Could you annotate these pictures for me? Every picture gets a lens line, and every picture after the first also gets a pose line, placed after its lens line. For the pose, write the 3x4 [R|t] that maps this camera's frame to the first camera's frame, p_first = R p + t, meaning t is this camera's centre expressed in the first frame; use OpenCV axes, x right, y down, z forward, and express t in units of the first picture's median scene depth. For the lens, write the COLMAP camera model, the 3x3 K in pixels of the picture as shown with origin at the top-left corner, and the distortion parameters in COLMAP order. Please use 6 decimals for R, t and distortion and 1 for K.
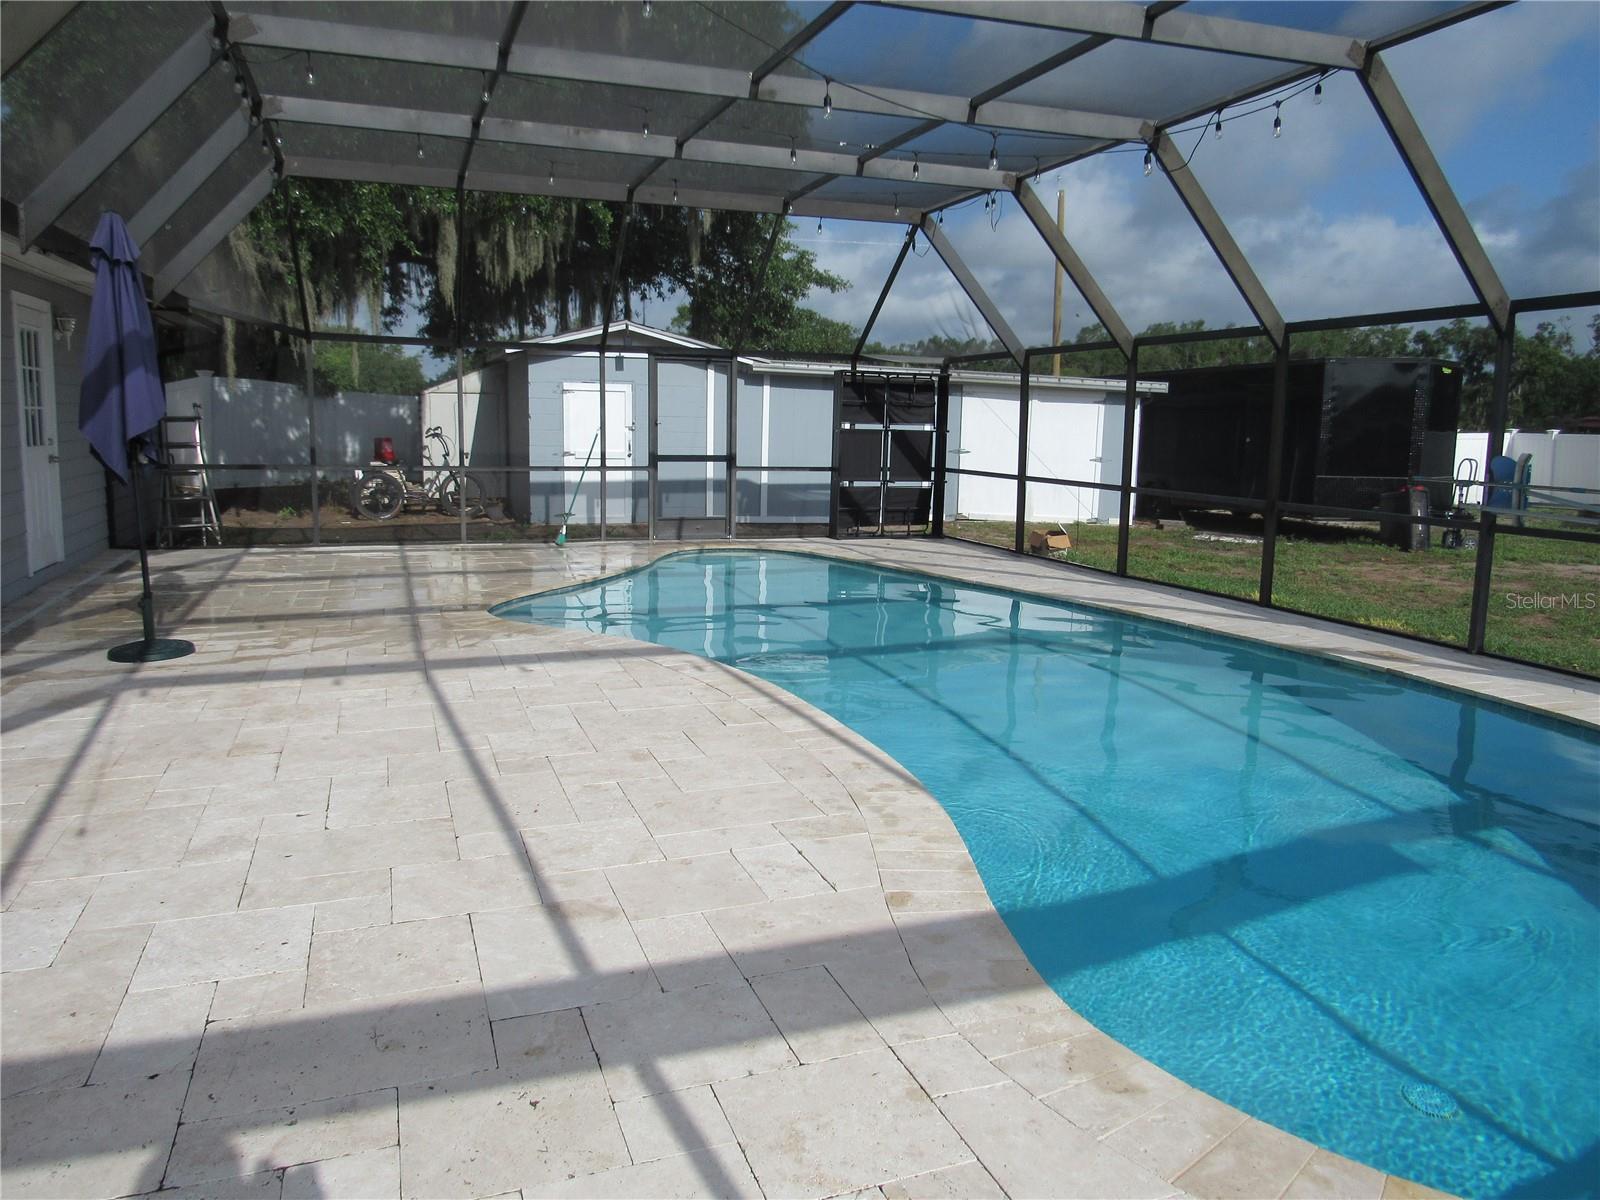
lens RADIAL K [[1171.3, 0, 800.9], [0, 1171.3, 604.2], [0, 0, 1]] dist [0.004511, 0.005434]
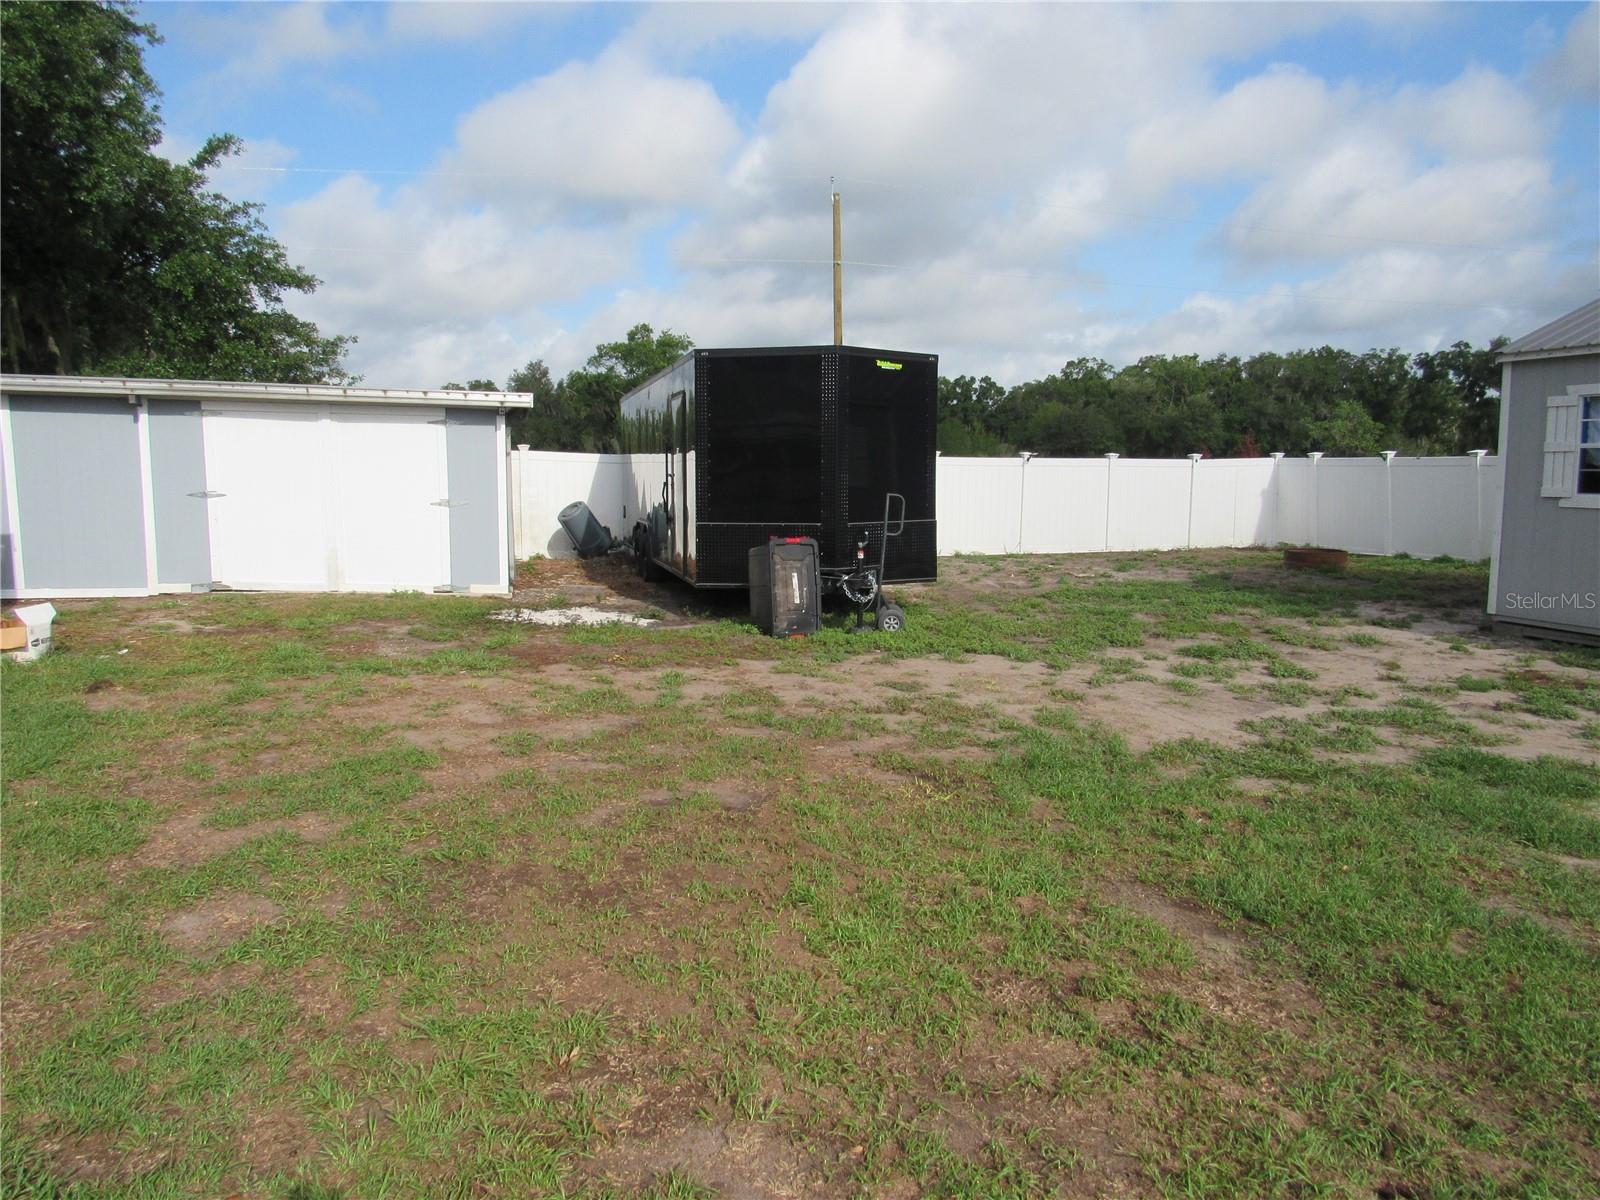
lens RADIAL K [[1171.3, 0, 802.6], [0, 1171.3, 598.9], [0, 0, 1]] dist [0.004511, 0.005434]
pose [[0.999131, -0.014138, -0.039208, 0.402552], [0.012558, 0.999110, -0.040267, -0.028987], [0.039743, 0.039740, 0.998419, 0.253545]]
